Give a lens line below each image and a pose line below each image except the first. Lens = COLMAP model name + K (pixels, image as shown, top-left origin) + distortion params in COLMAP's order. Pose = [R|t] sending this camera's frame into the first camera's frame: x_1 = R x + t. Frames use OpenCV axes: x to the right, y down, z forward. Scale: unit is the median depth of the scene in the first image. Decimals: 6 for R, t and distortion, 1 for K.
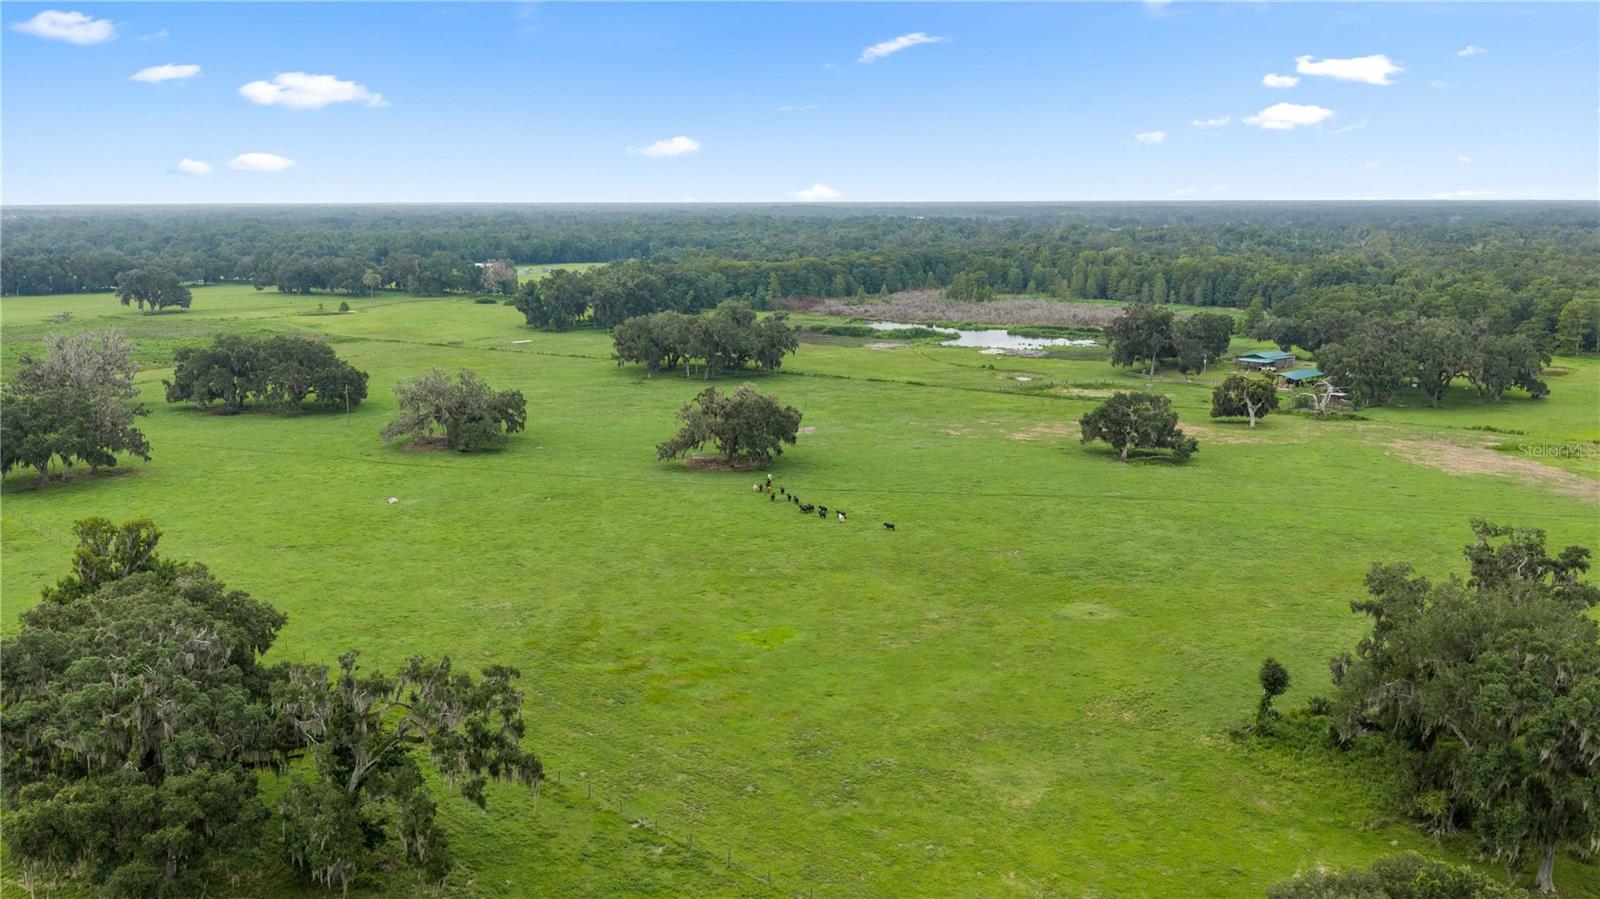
lens RADIAL K [[1329.6, 0, 813.9], [0, 1329.6, 451.7], [0, 0, 1]] dist [0.038079, -0.090606]
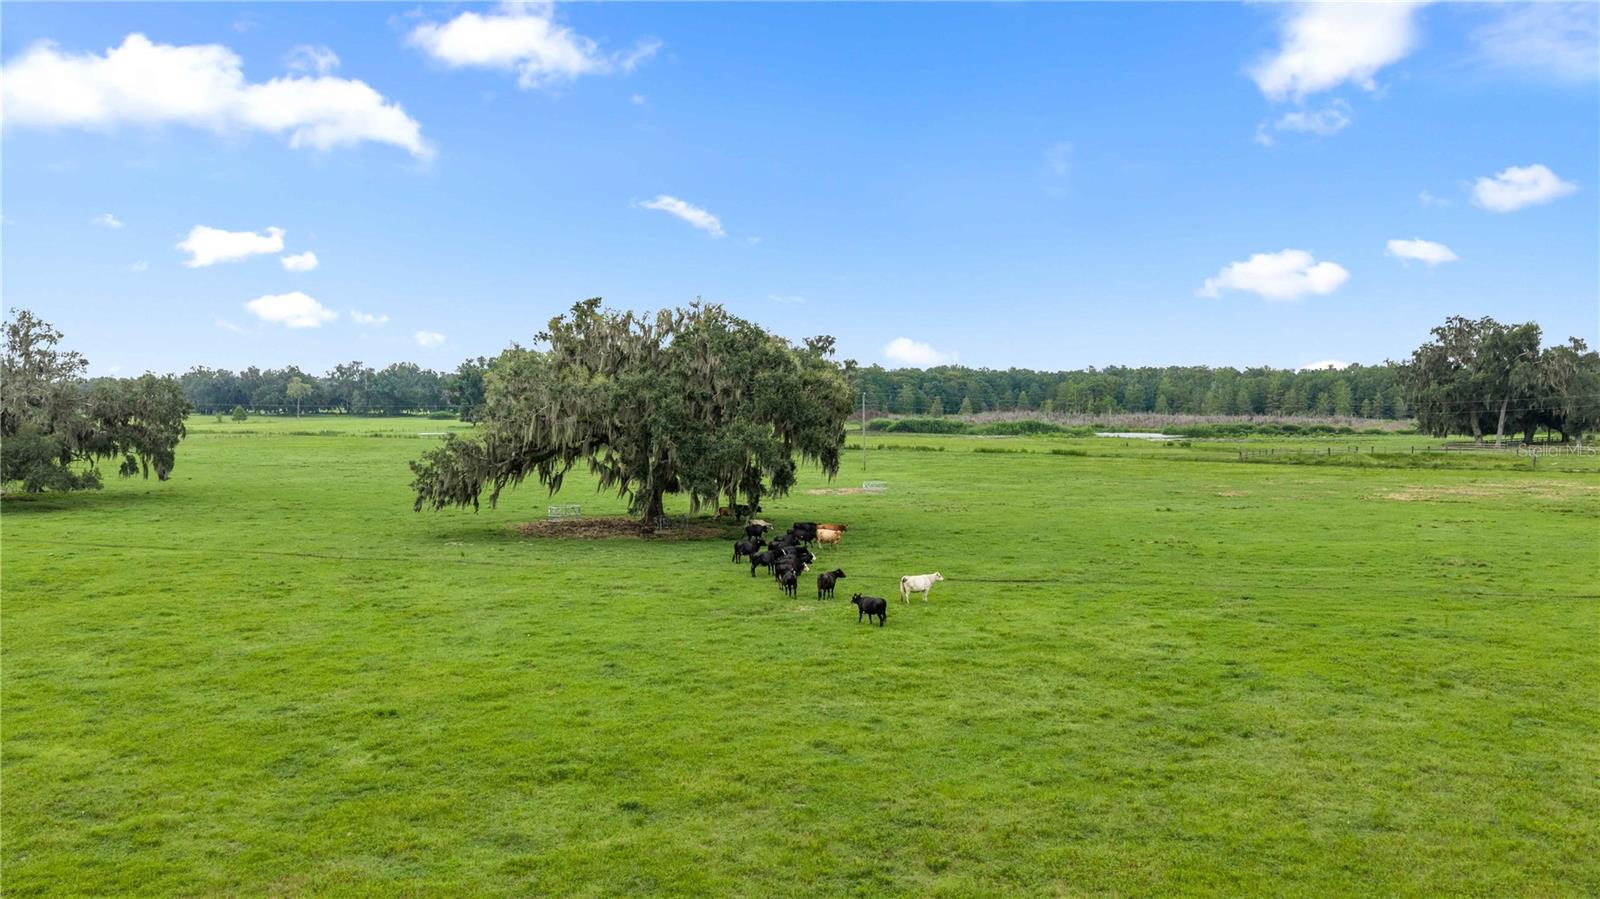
lens RADIAL K [[1329.6, 0, 813.9], [0, 1329.6, 451.7], [0, 0, 1]] dist [0.038079, -0.090606]
pose [[0.999113, 0.002244, -0.042042, -0.001980], [-0.008303, 0.989470, -0.144499, 0.015517], [0.041275, 0.144720, 0.988611, 0.269265]]
